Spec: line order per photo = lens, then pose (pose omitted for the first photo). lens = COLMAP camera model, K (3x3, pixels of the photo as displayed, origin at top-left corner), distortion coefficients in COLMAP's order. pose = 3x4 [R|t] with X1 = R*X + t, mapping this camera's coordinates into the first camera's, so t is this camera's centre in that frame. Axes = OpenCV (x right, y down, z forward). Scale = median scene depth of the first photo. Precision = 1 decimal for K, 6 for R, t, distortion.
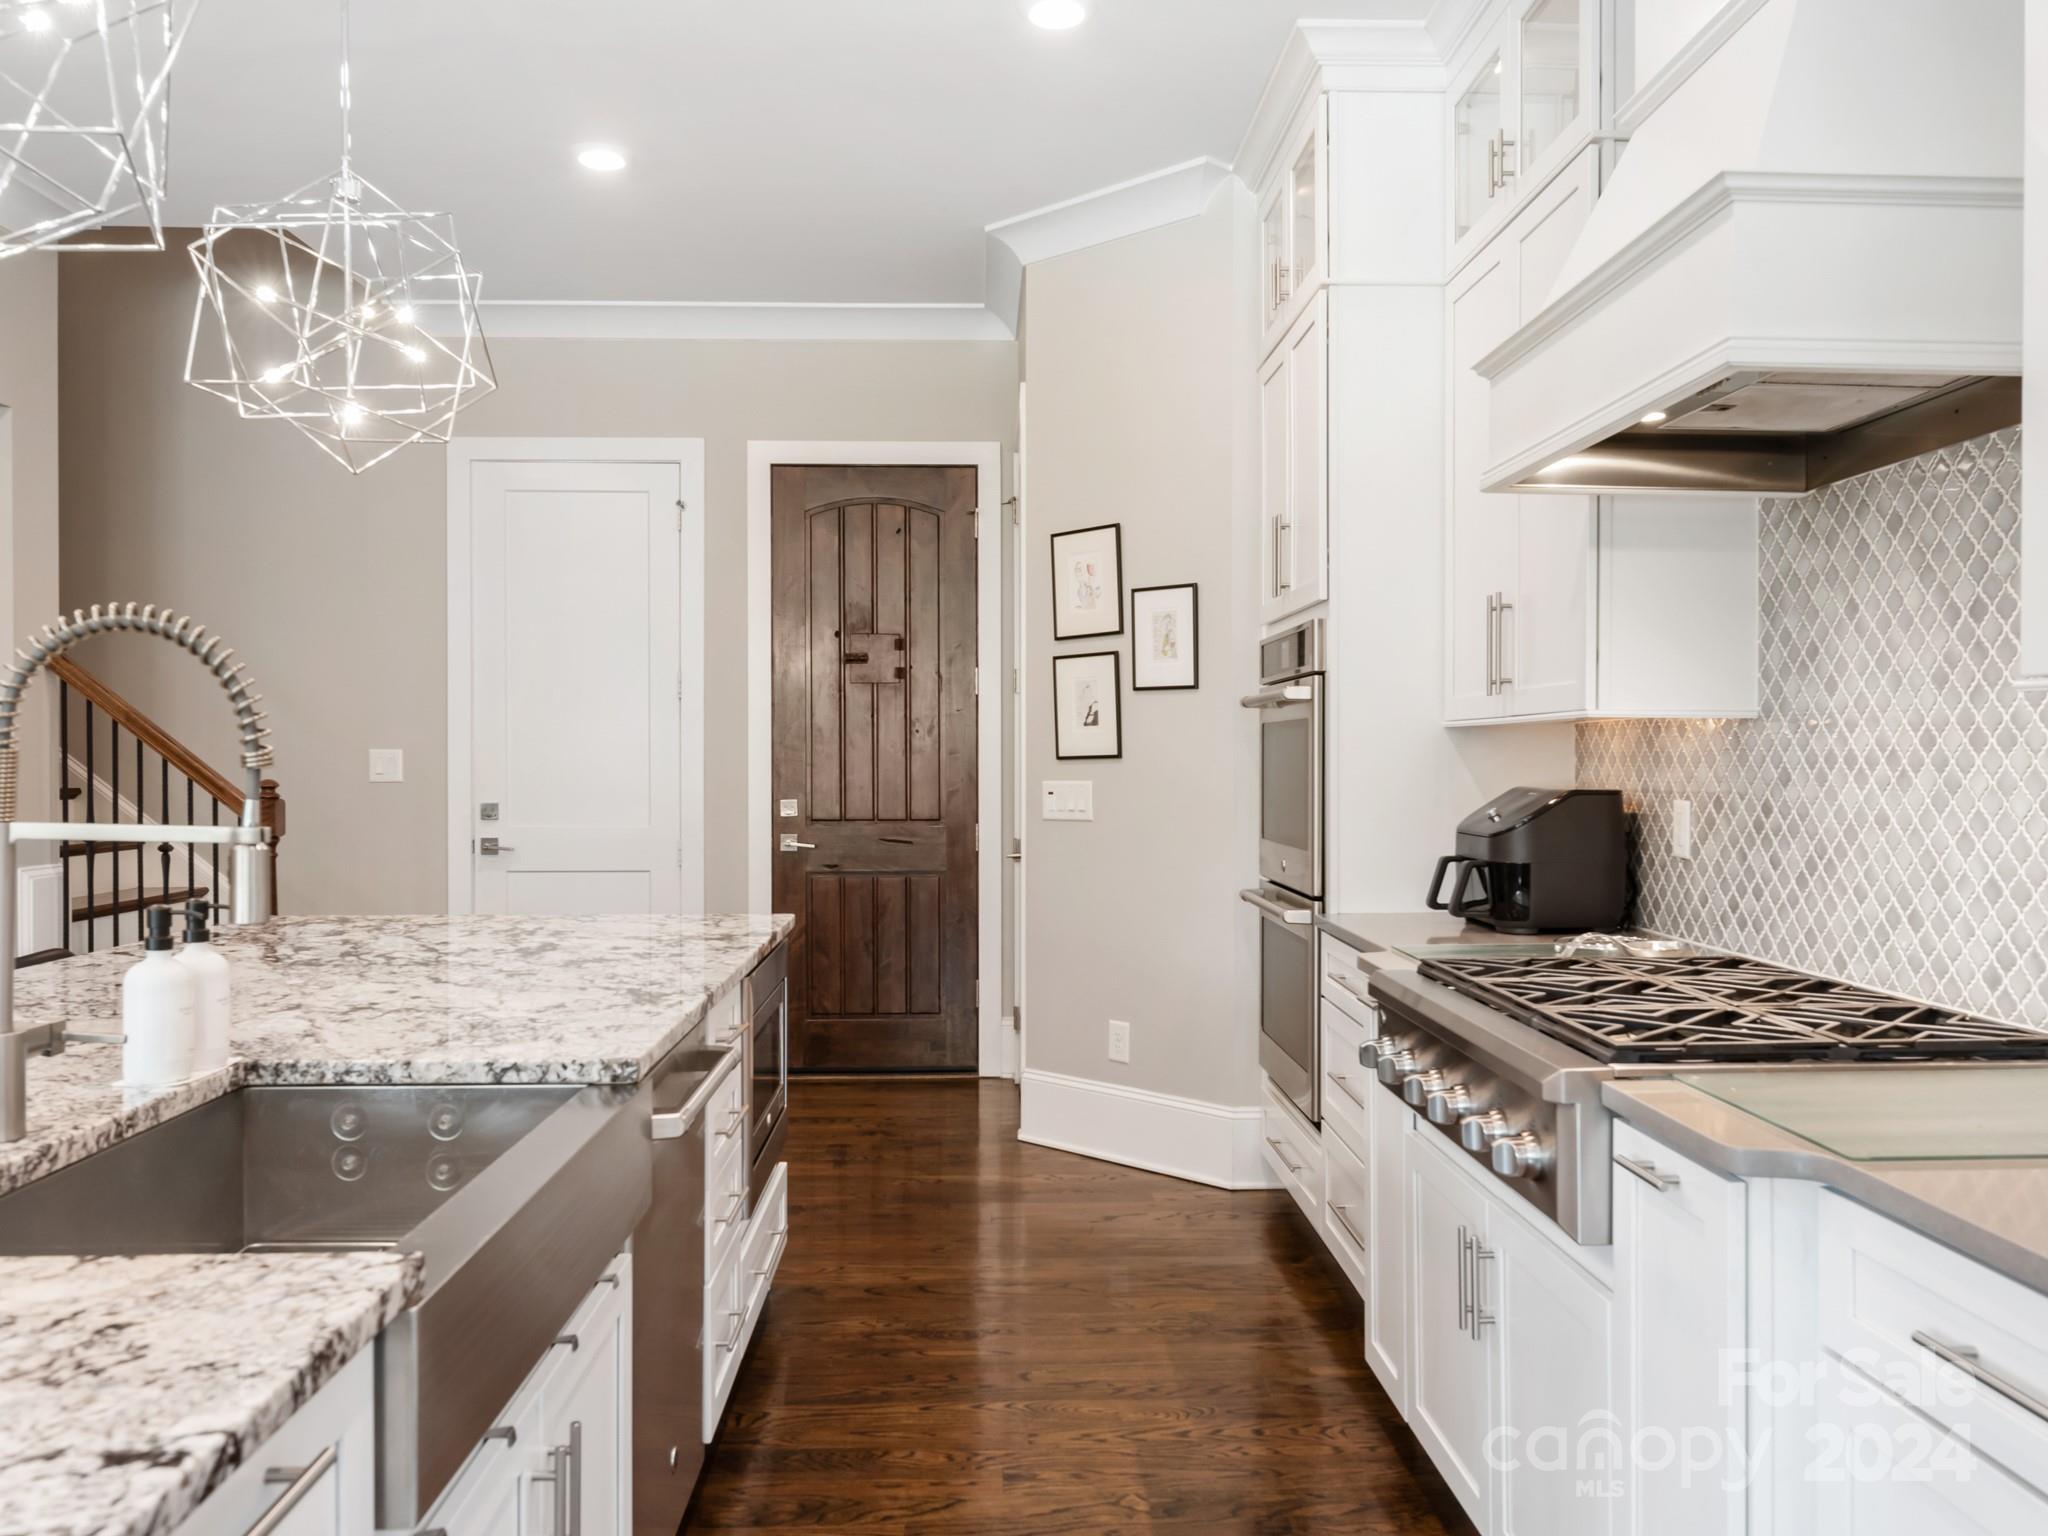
lens RADIAL K [[1605.9, 0, 1024.0], [0, 1605.9, 768.0], [0, 0, 1]] dist [-0.009685, 0.002709]
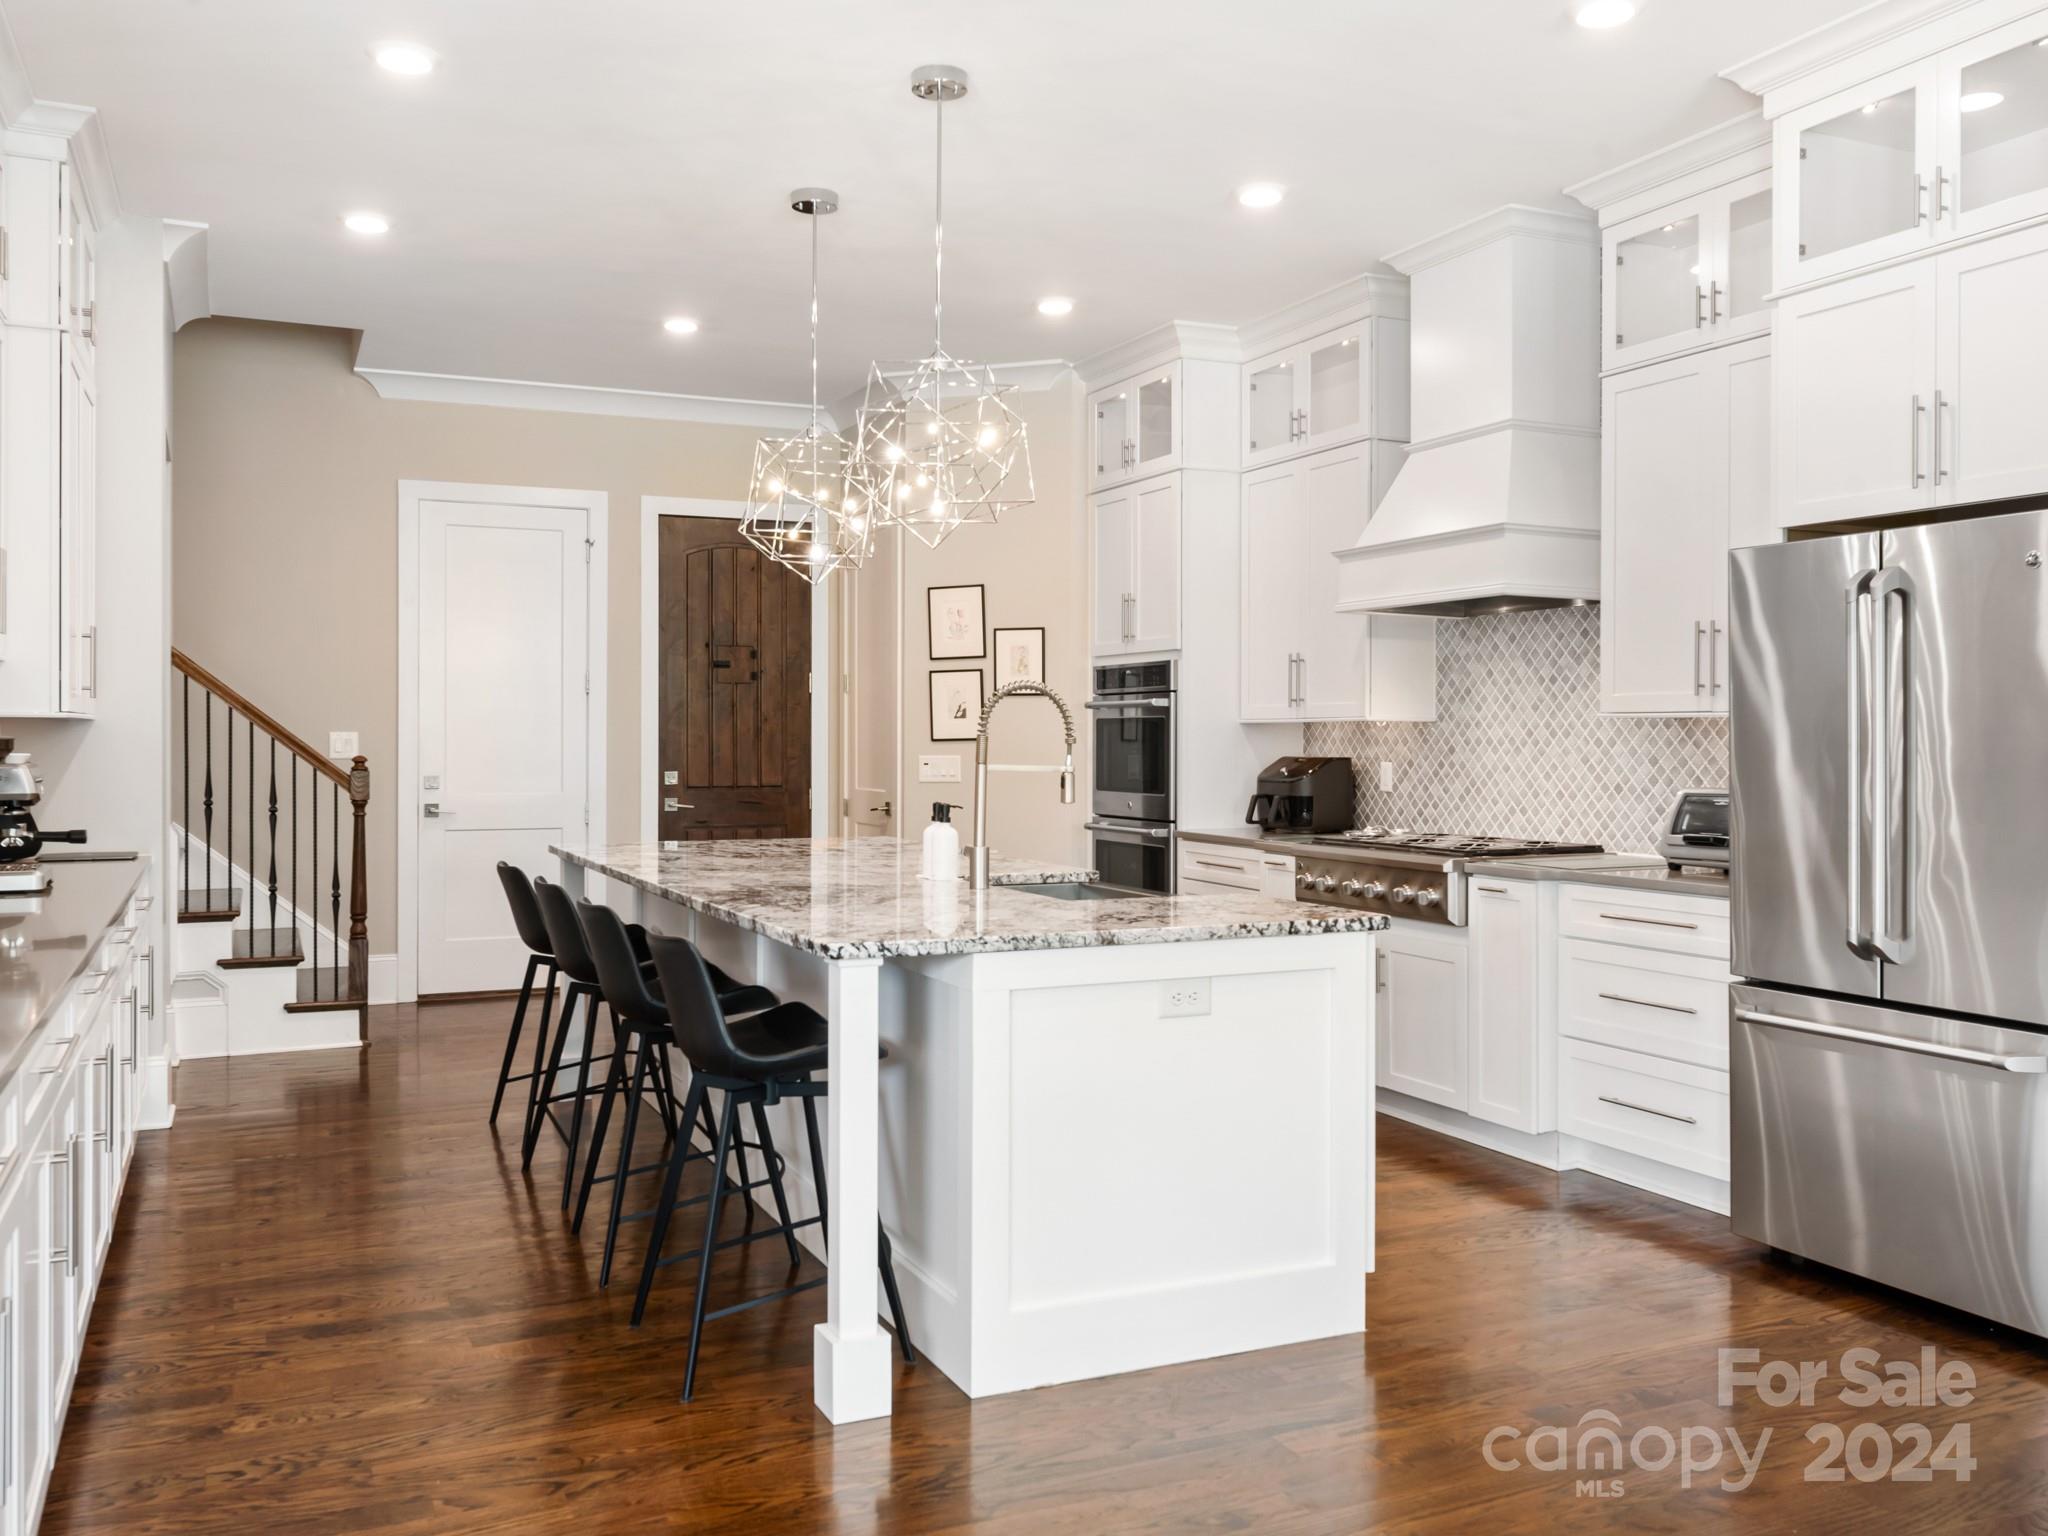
lens RADIAL K [[1715.1, 0, 1021.0], [0, 1715.1, 740.3], [0, 0, 1]] dist [-0.032794, -0.000467]
pose [[0.923839, 0.001782, 0.382776, -0.875824], [0.000636, 0.999981, -0.006188, 0.006493], [-0.382780, 0.005960, 0.923820, -0.831834]]
